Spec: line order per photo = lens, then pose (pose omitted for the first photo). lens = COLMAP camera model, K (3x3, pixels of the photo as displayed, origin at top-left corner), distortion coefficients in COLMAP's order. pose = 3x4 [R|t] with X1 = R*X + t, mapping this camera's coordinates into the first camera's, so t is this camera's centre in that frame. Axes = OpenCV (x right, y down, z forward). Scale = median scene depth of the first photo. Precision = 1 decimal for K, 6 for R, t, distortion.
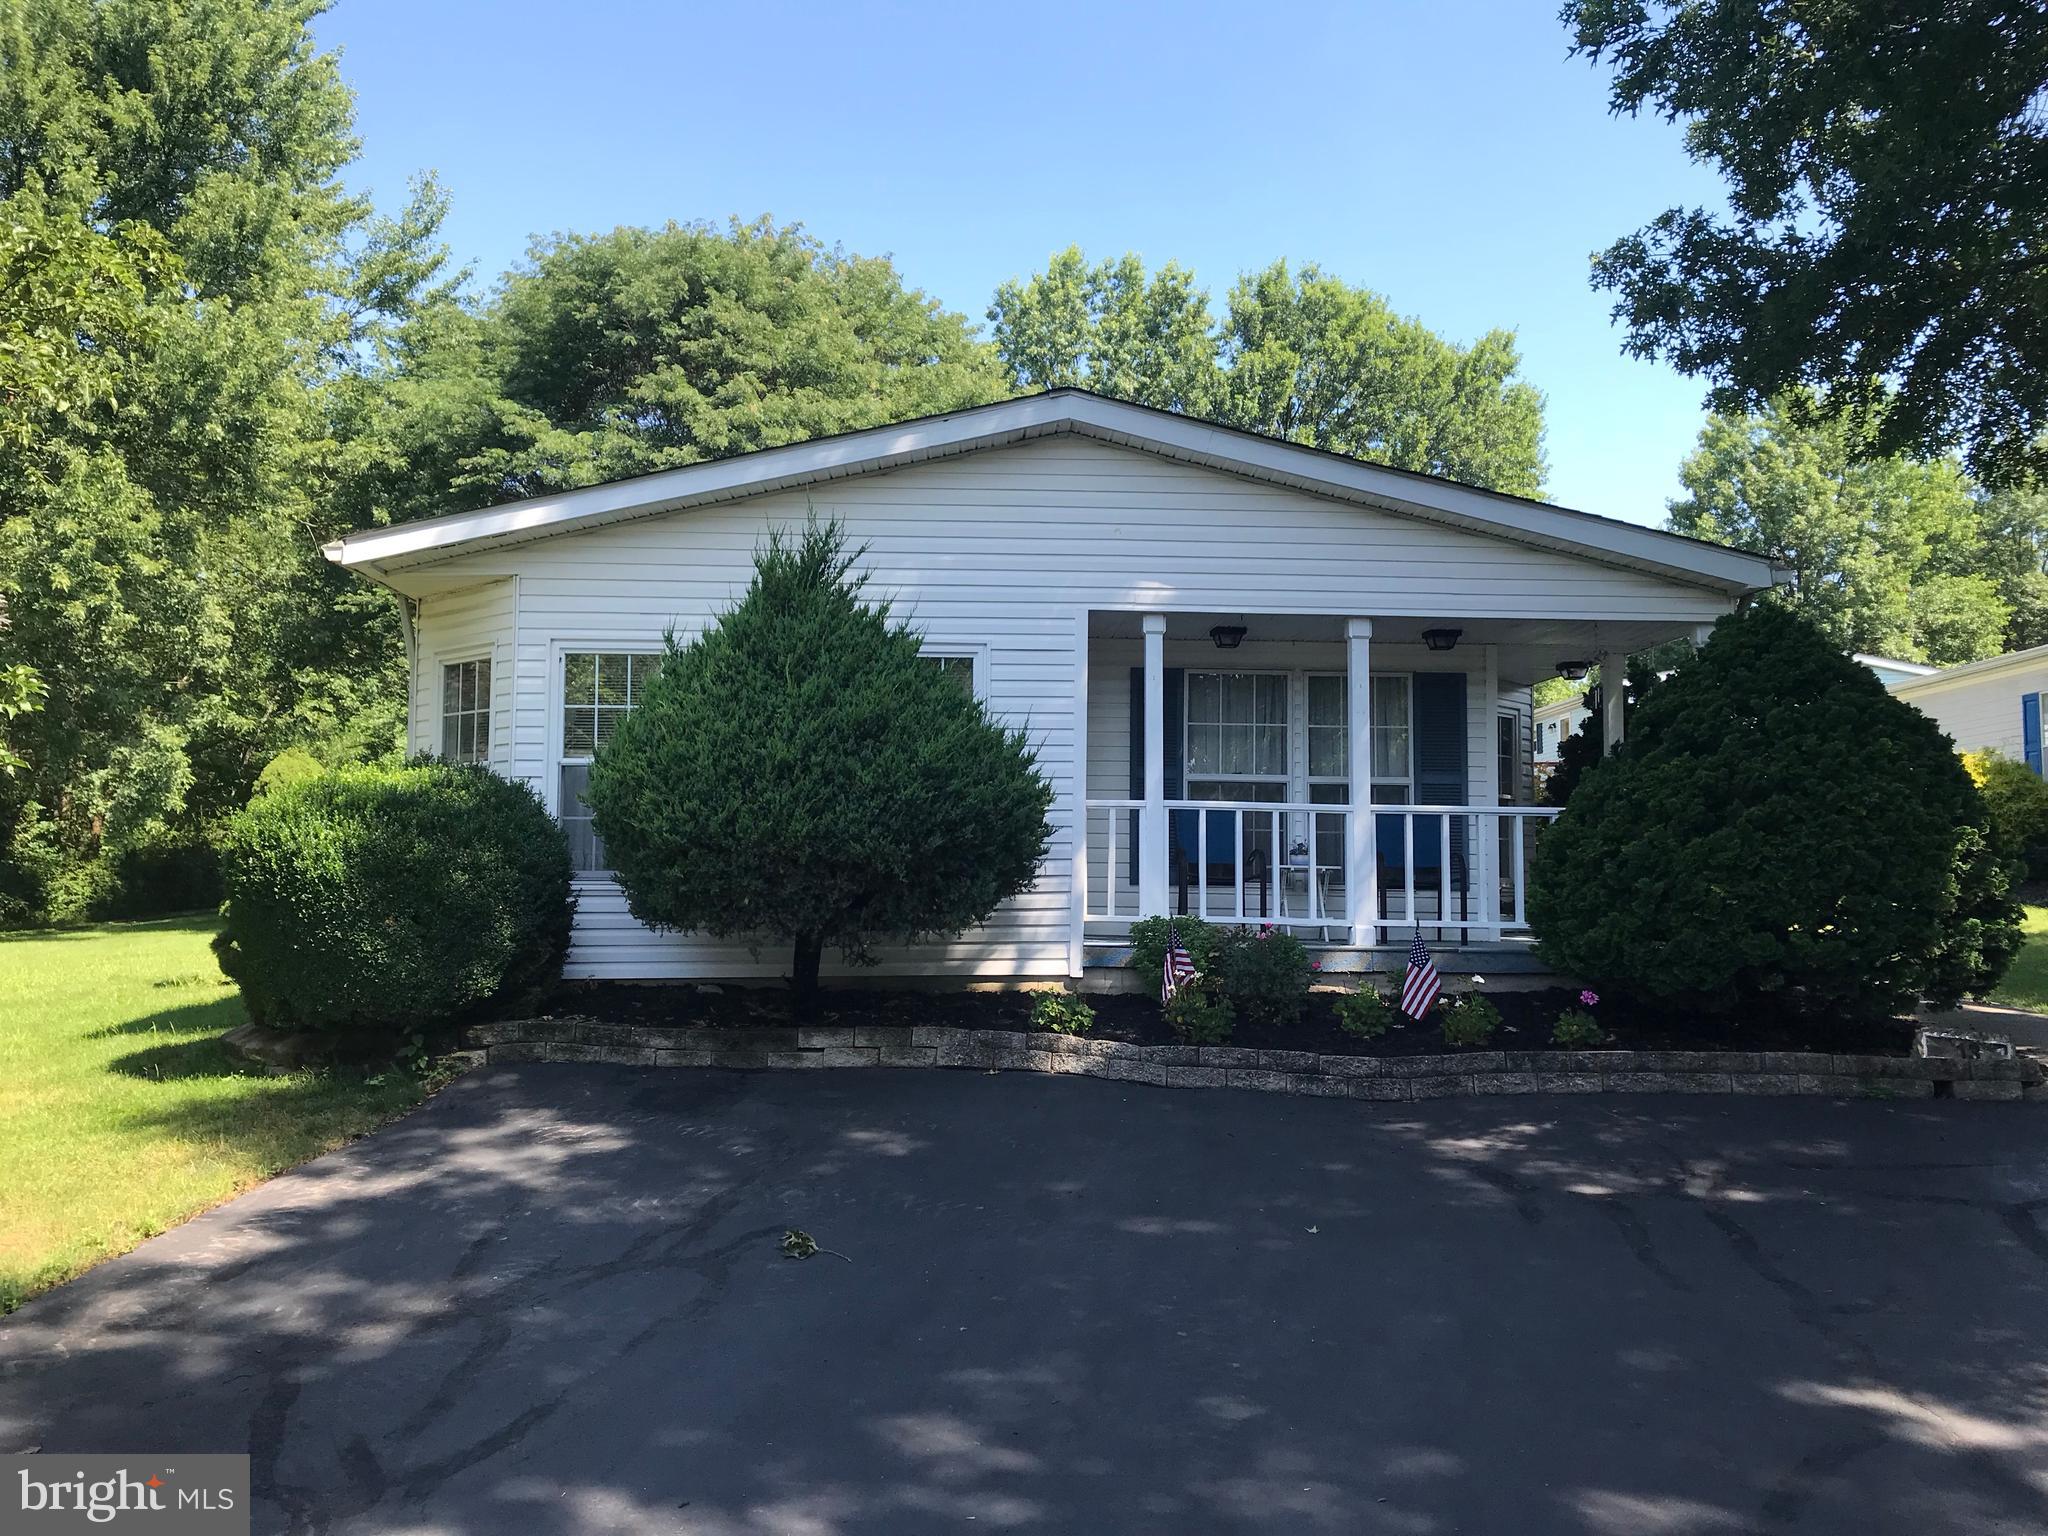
lens RADIAL K [[1679.3, 0, 1030.7], [0, 1679.3, 760.6], [0, 0, 1]] dist [0.046198, -0.050272]
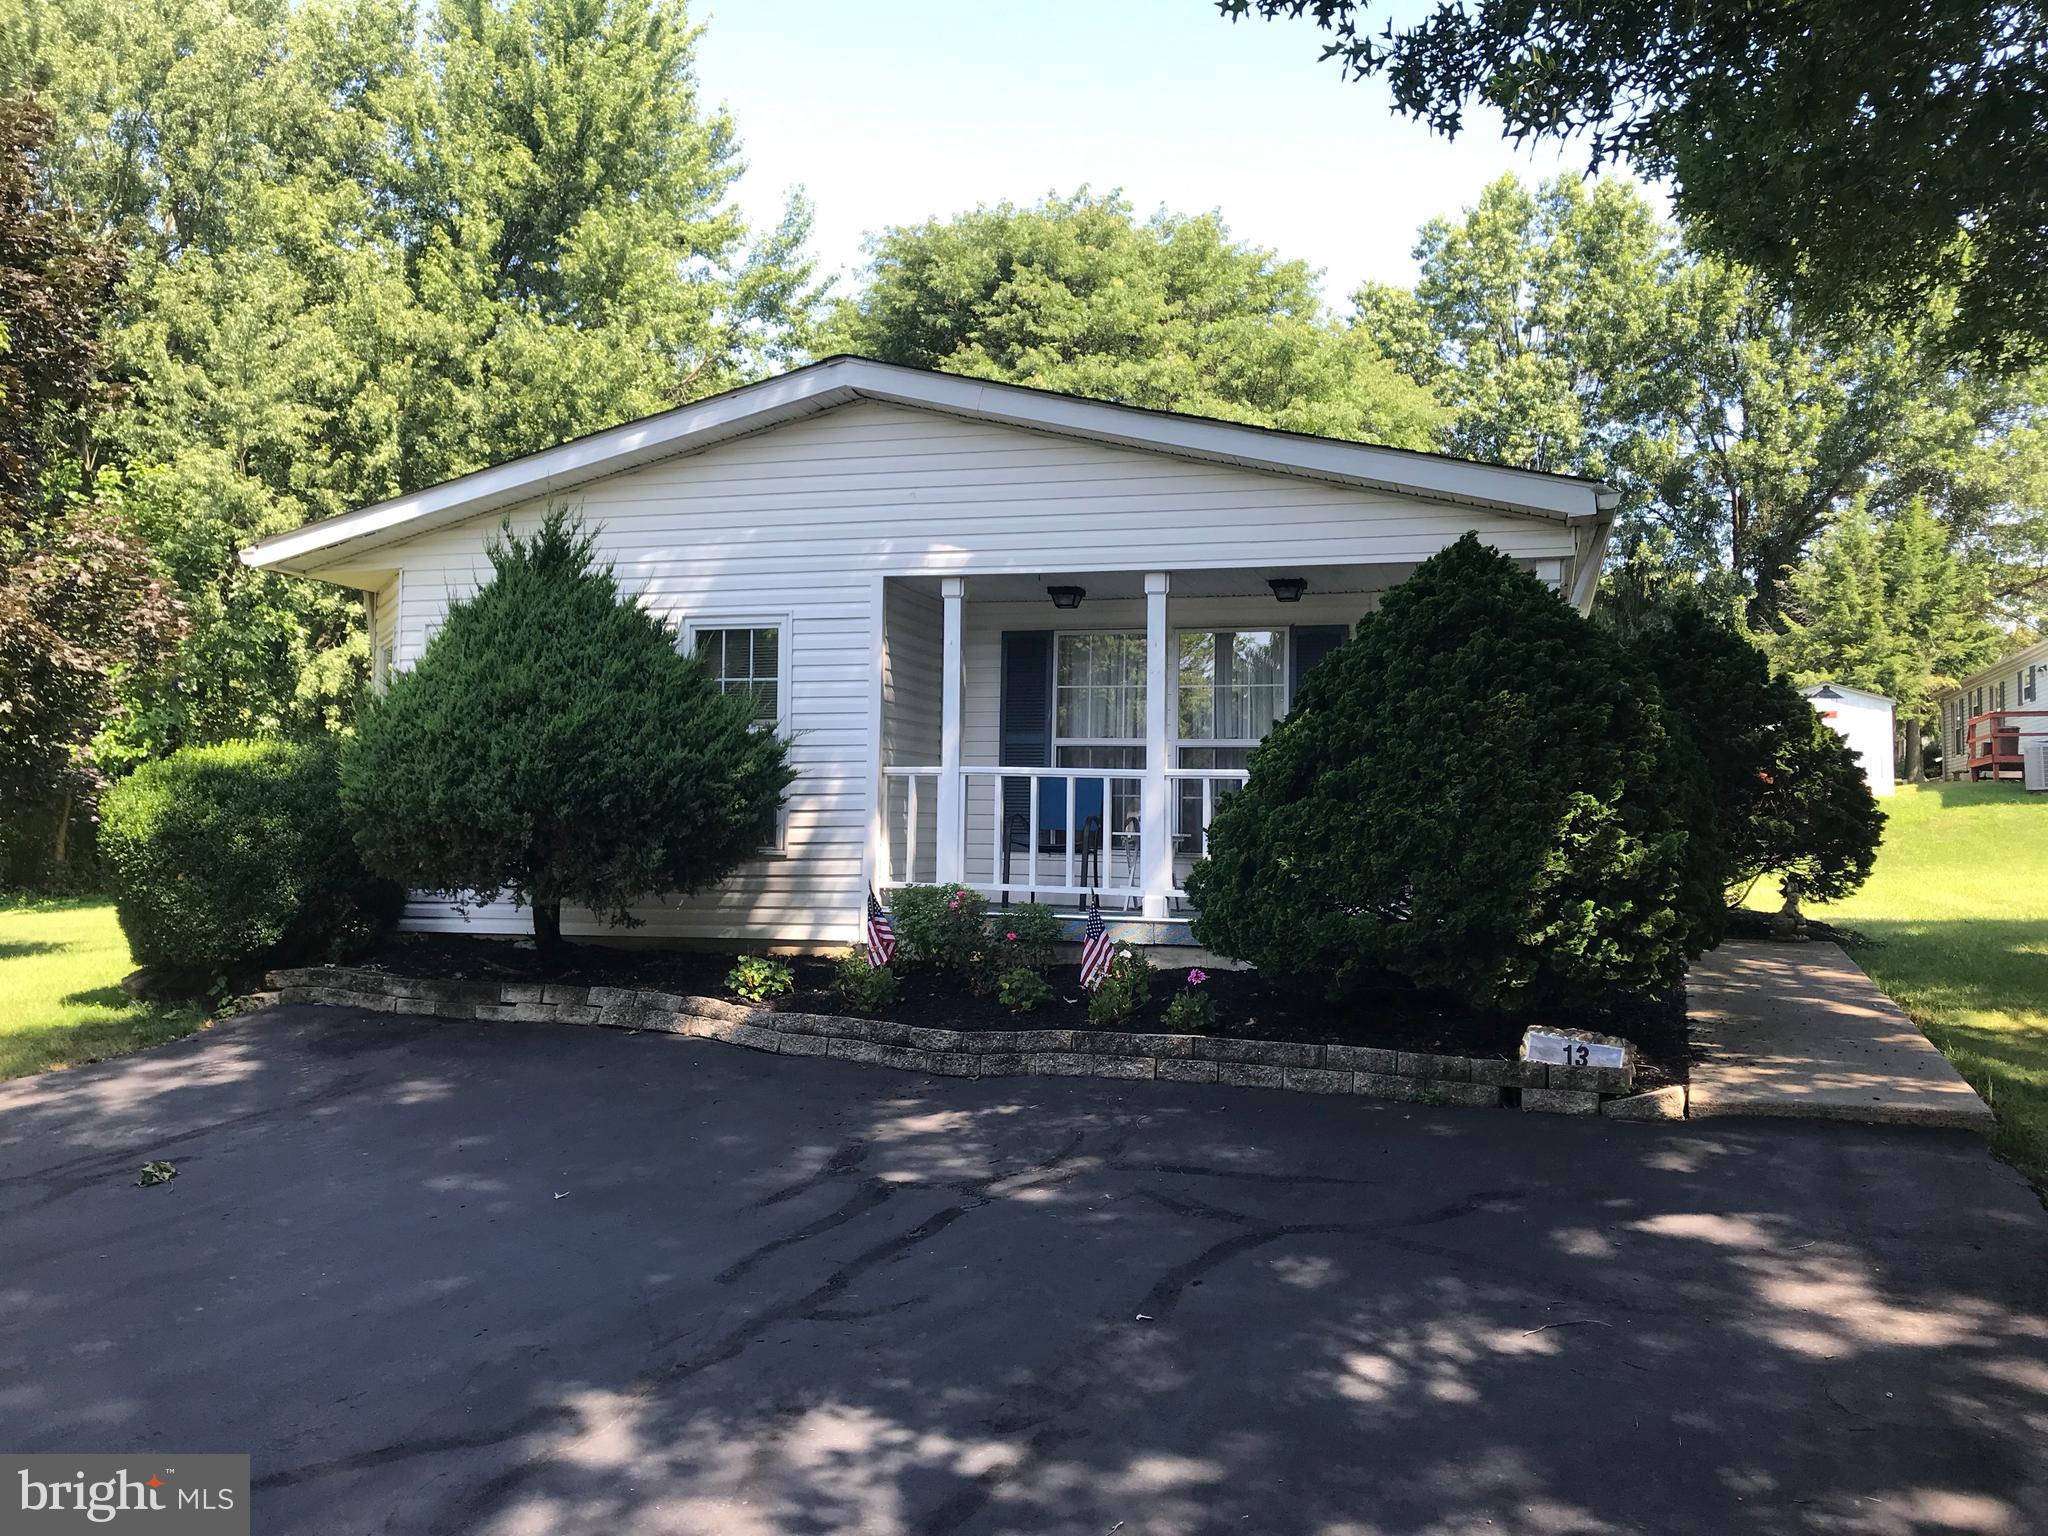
lens RADIAL K [[1679.3, 0, 1024.2], [0, 1679.3, 761.7], [0, 0, 1]] dist [0.046198, -0.050272]
pose [[0.942188, -0.009043, -0.334962, 0.175433], [0.016819, 0.999652, 0.020320, 0.000600], [0.334661, -0.024779, 0.942013, 0.033427]]
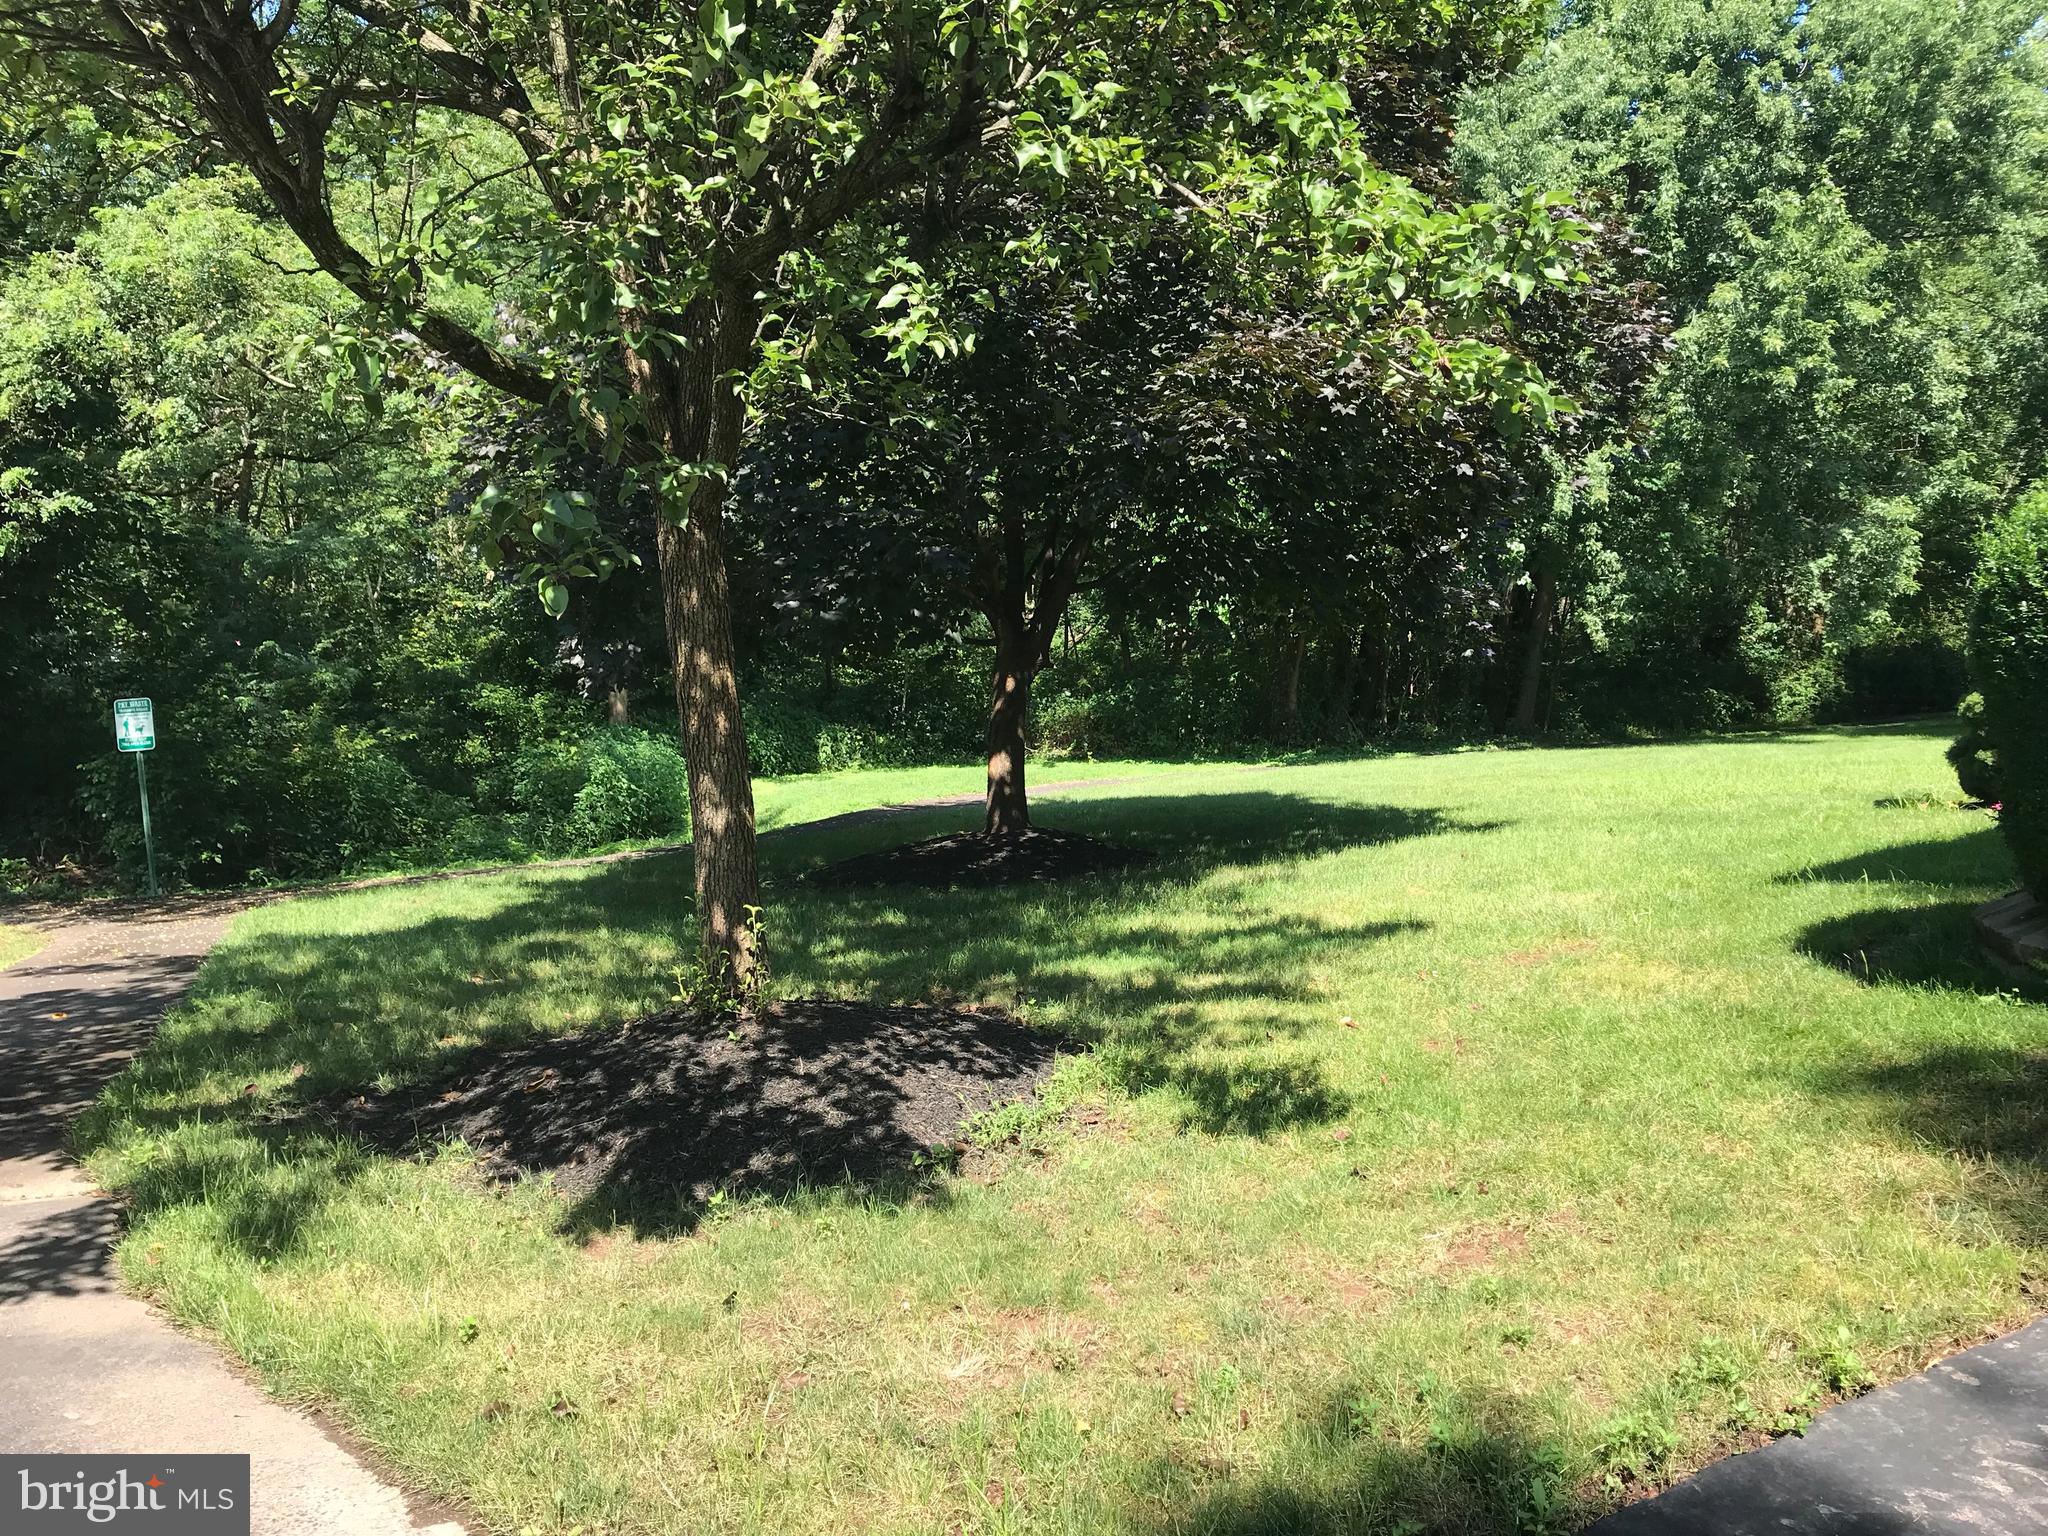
lens RADIAL K [[1679.3, 0, 1037.1], [0, 1679.3, 780.9], [0, 0, 1]] dist [0.046198, -0.050272]
pose [[0.589841, 0.038071, -0.806622, -0.066834], [0.064216, 0.993513, 0.093850, 0.013978], [0.804962, -0.107155, 0.583570, 0.135799]]
